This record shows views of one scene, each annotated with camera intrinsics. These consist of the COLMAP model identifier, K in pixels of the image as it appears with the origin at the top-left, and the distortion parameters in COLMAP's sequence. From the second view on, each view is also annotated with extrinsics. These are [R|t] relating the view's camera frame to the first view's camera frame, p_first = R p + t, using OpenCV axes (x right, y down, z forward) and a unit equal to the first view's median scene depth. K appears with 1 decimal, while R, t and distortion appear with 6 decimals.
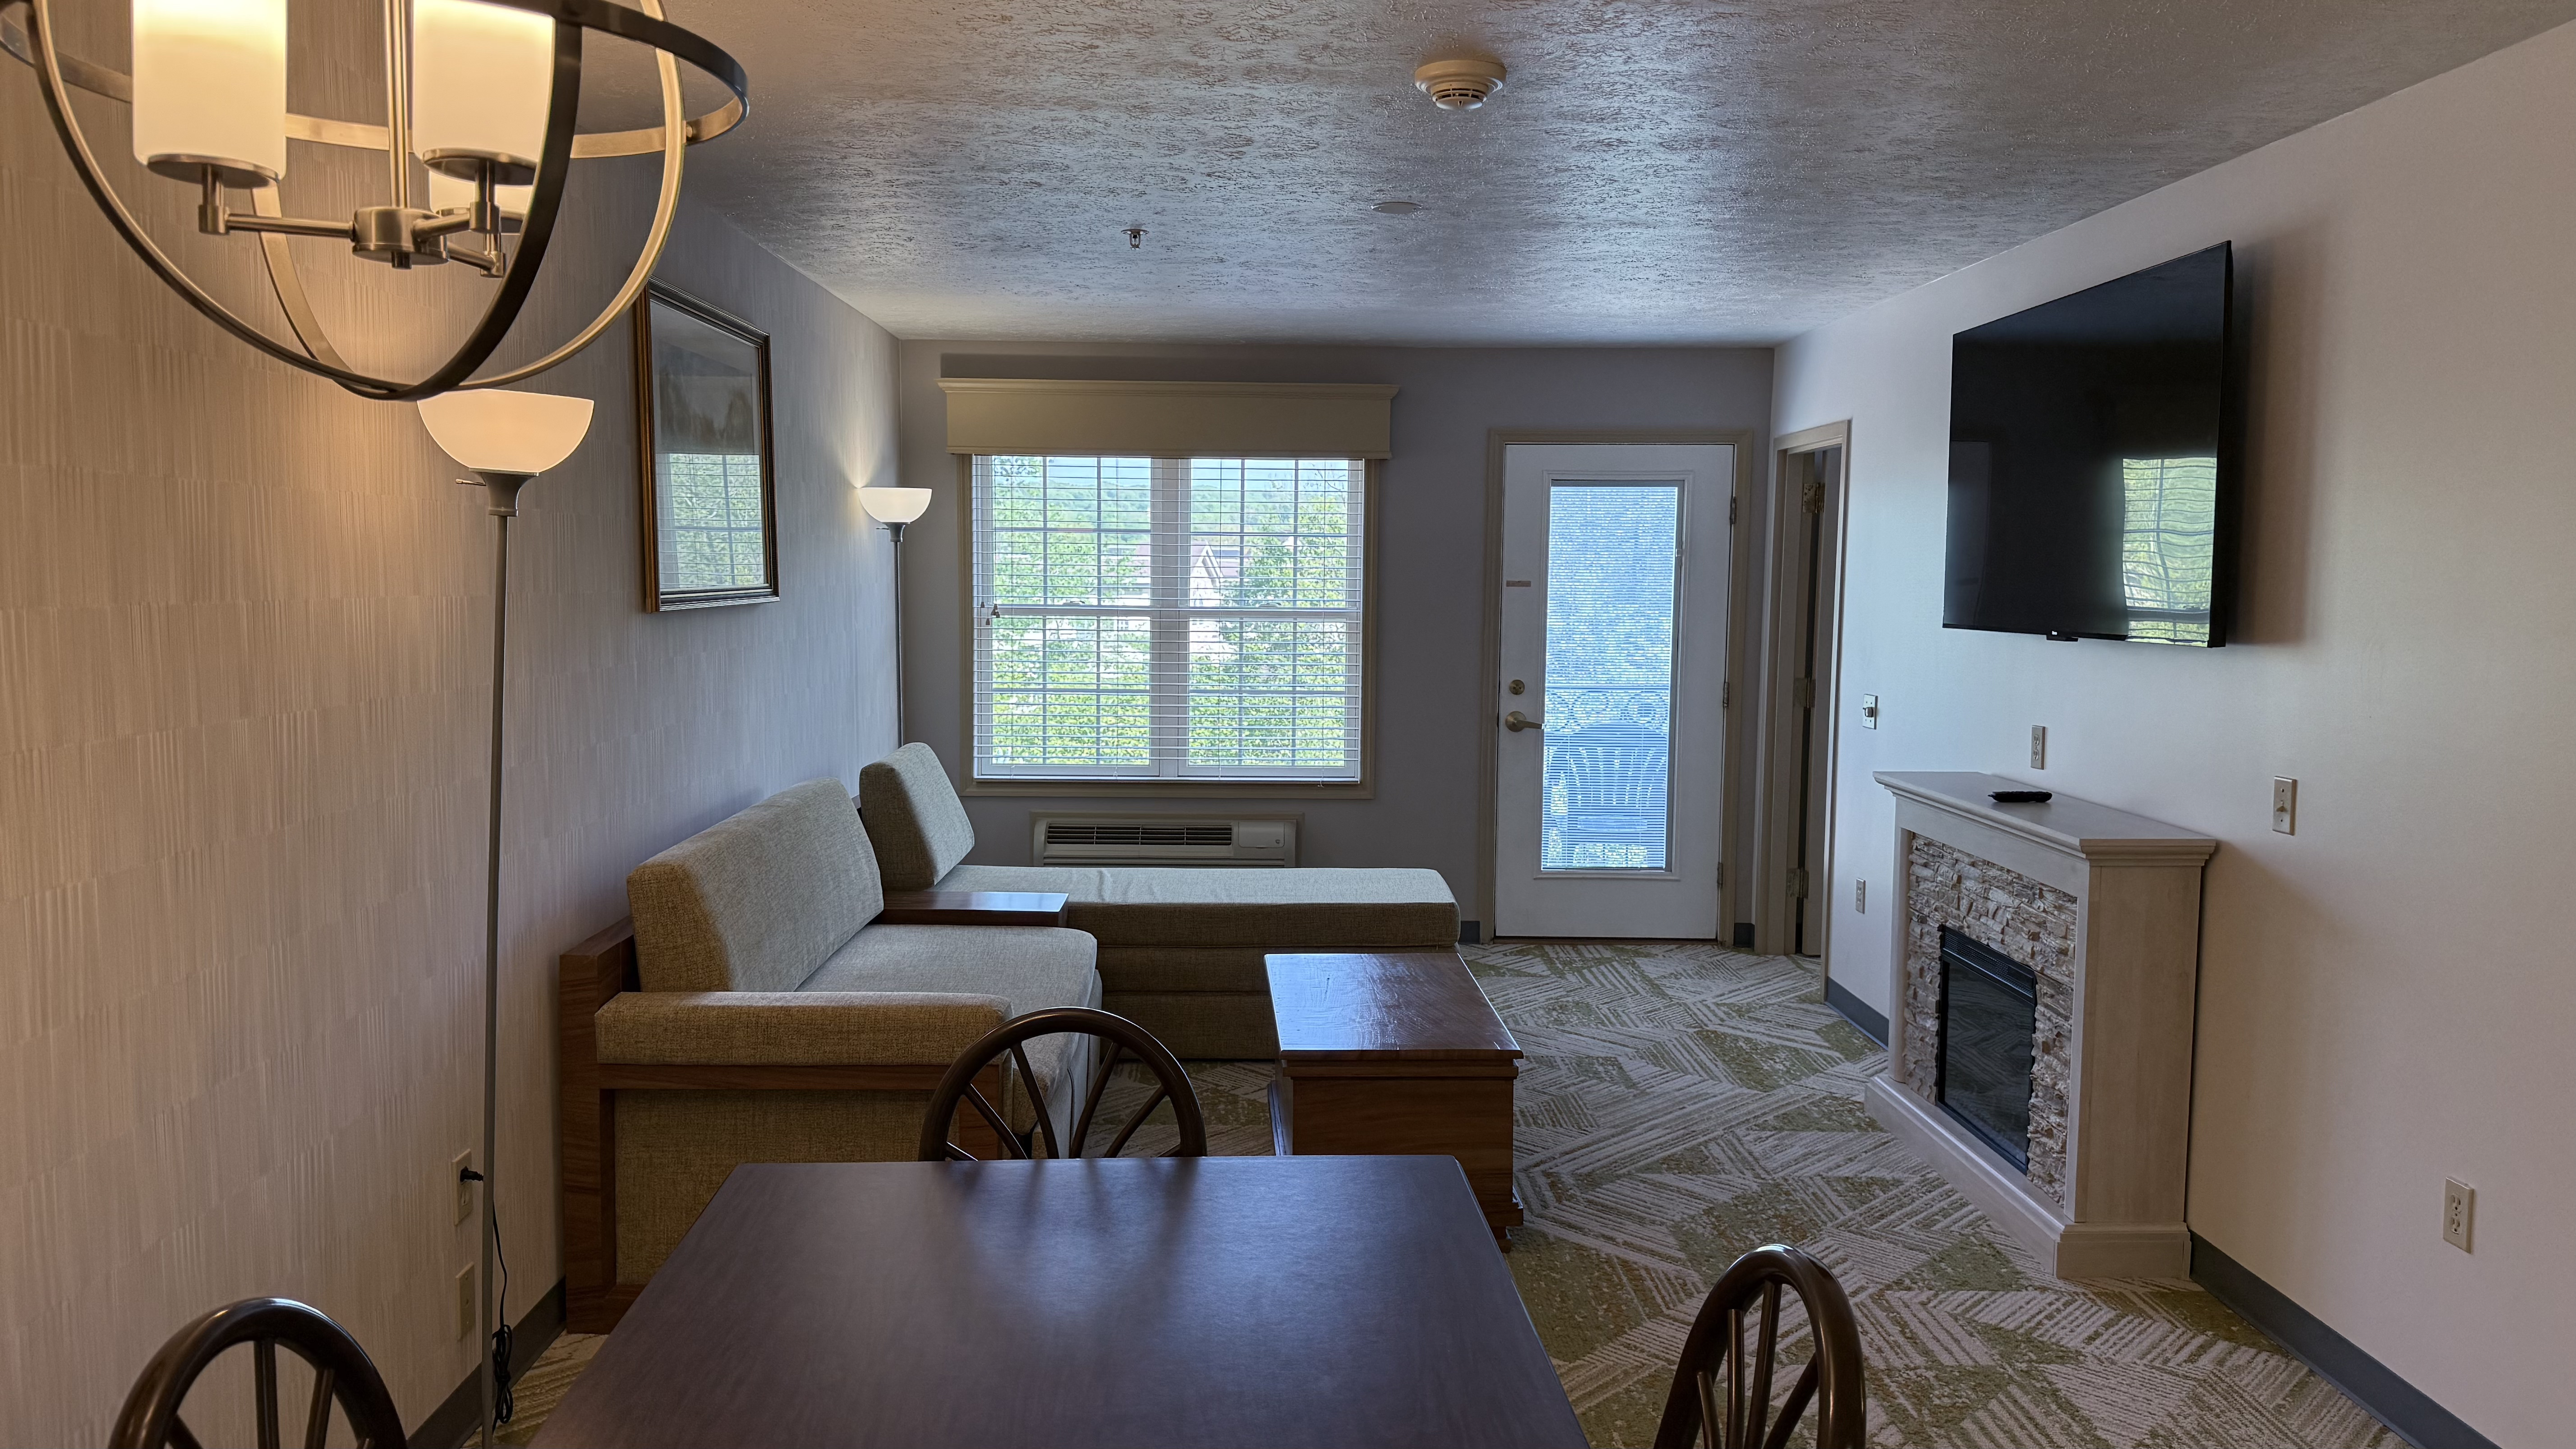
lens RADIAL K [[1805.8, 0, 1268.6], [0, 1805.8, 711.6], [0, 0, 1]] dist [0.079765, -0.109260]
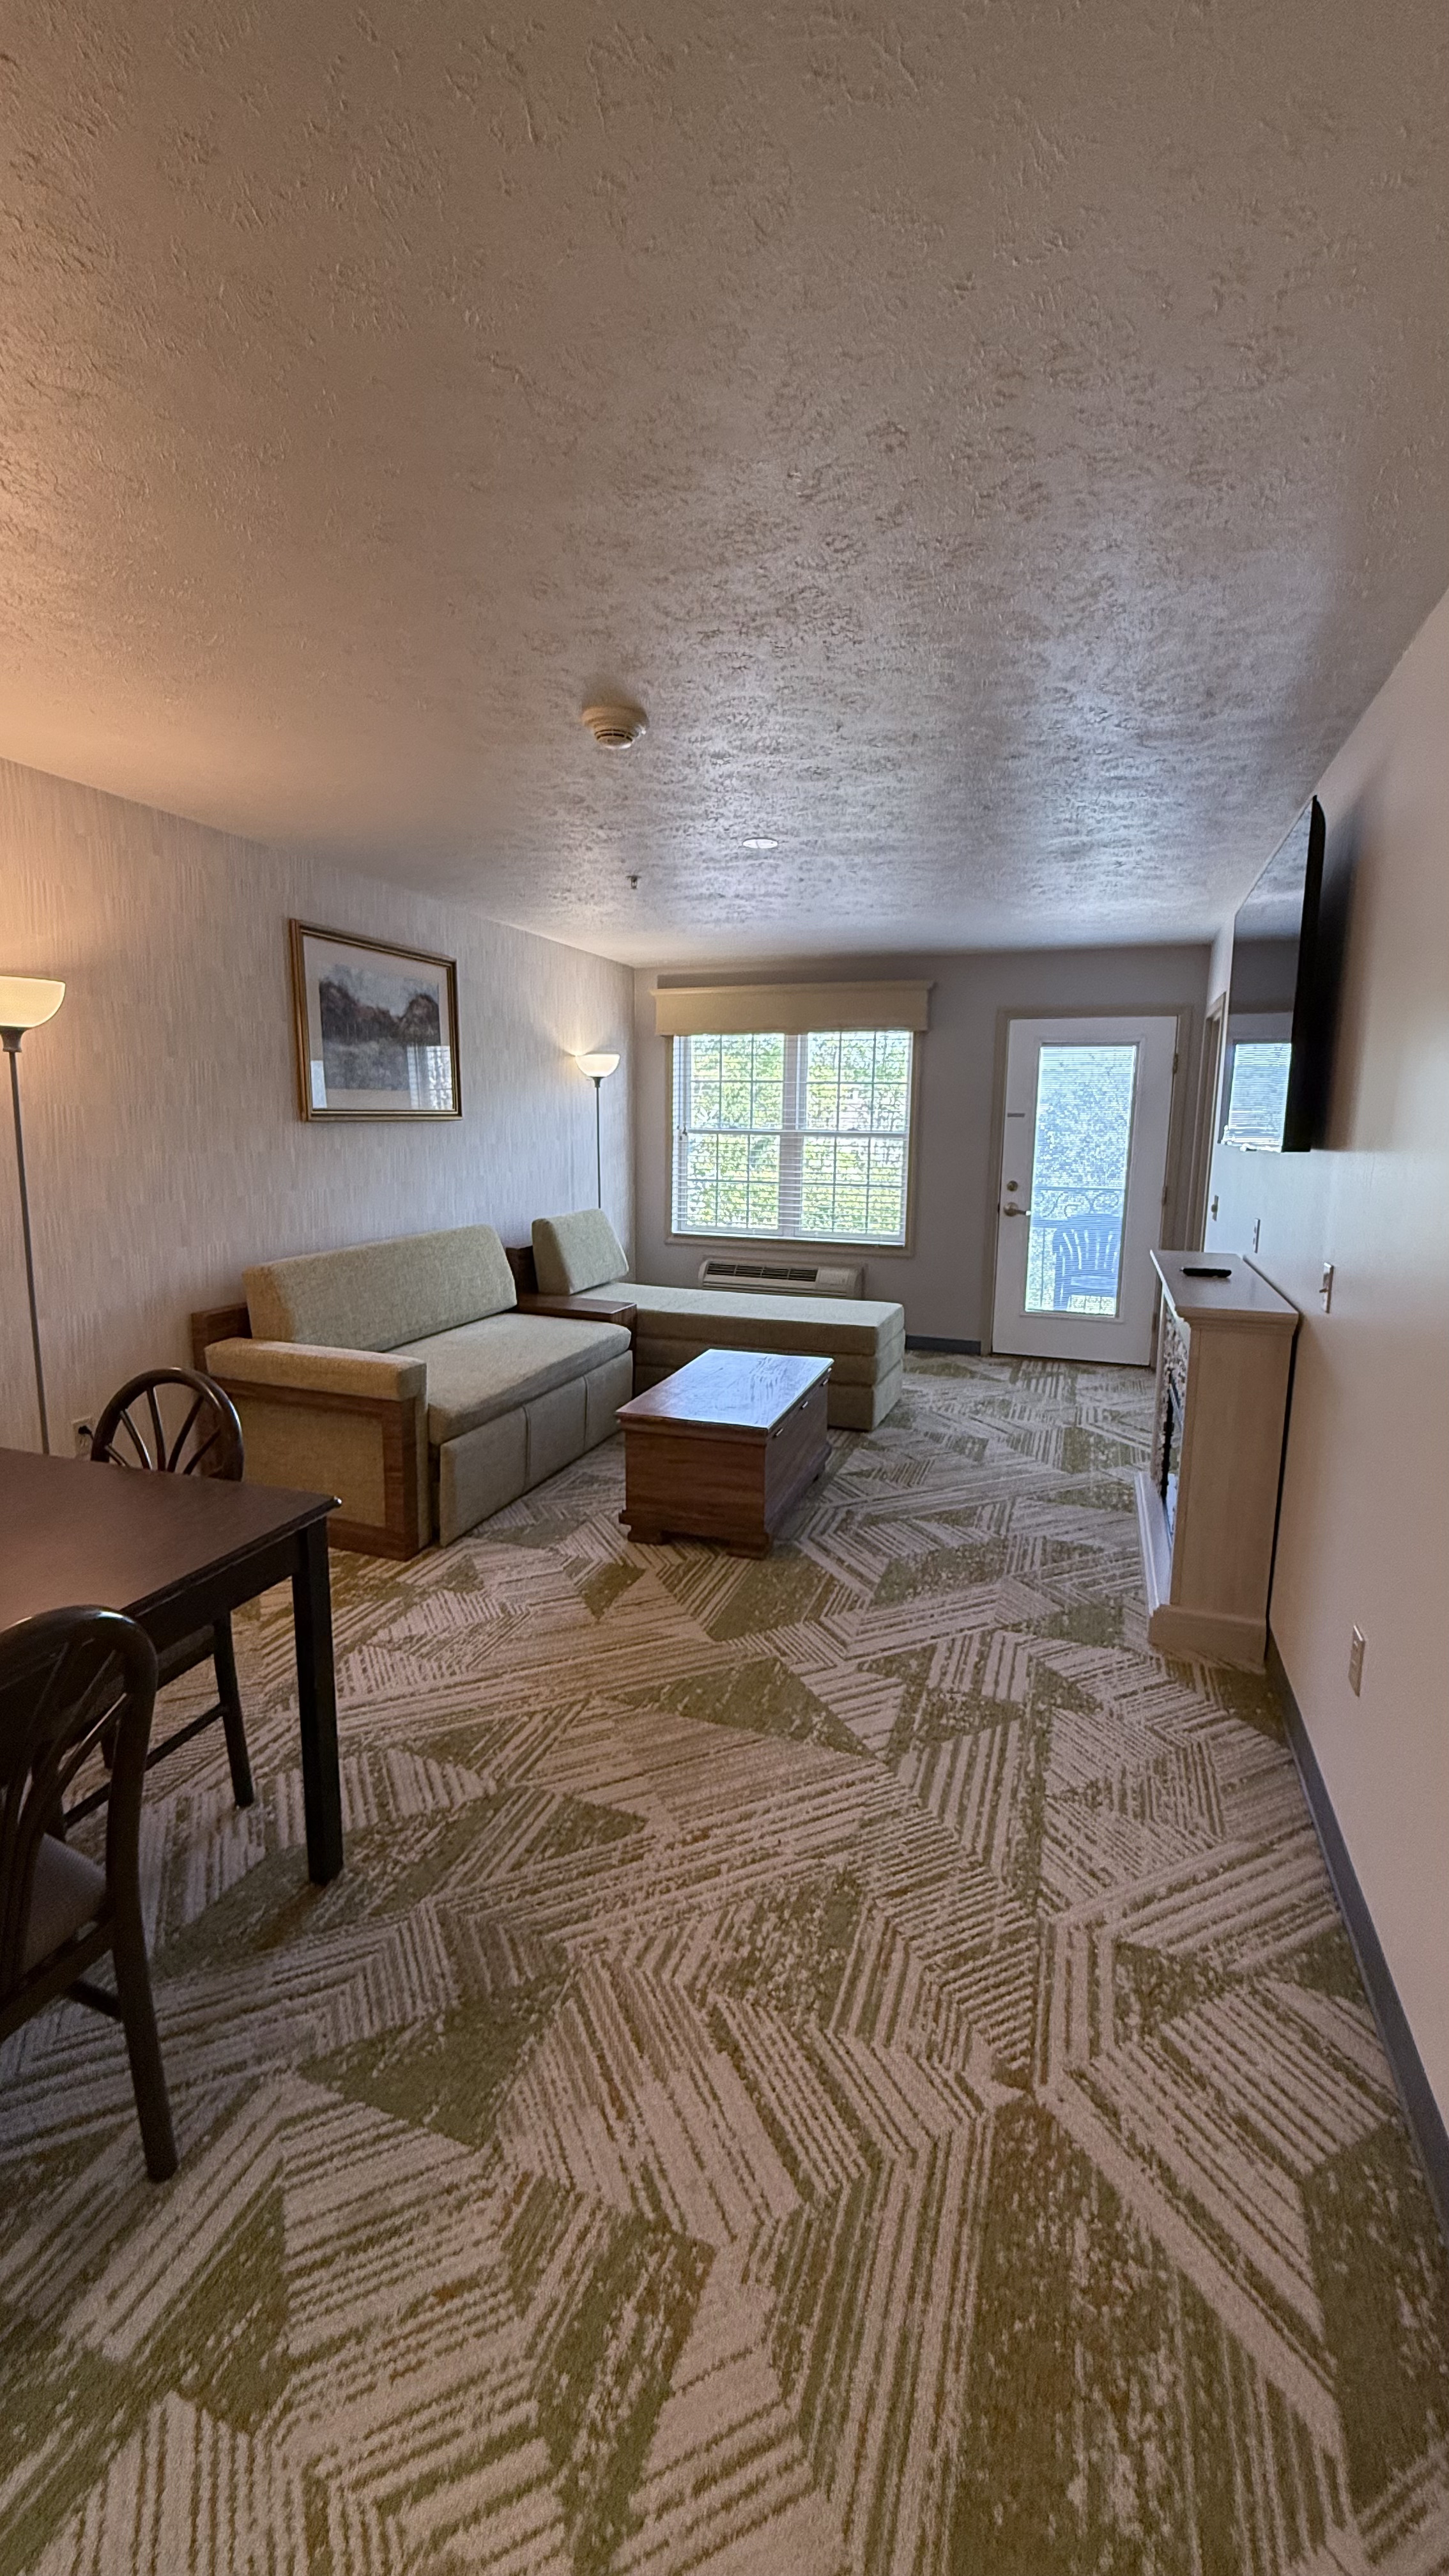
lens RADIAL K [[1026.3, 0, 717.5], [0, 1026.3, 1279.3], [0, 0, 1]] dist [0.001723, -0.000566]
pose [[0.933856, 0.056274, -0.353195, 0.244906], [-0.030040, 0.996396, 0.079330, 0.003559], [0.356386, -0.063473, 0.932180, 0.147212]]
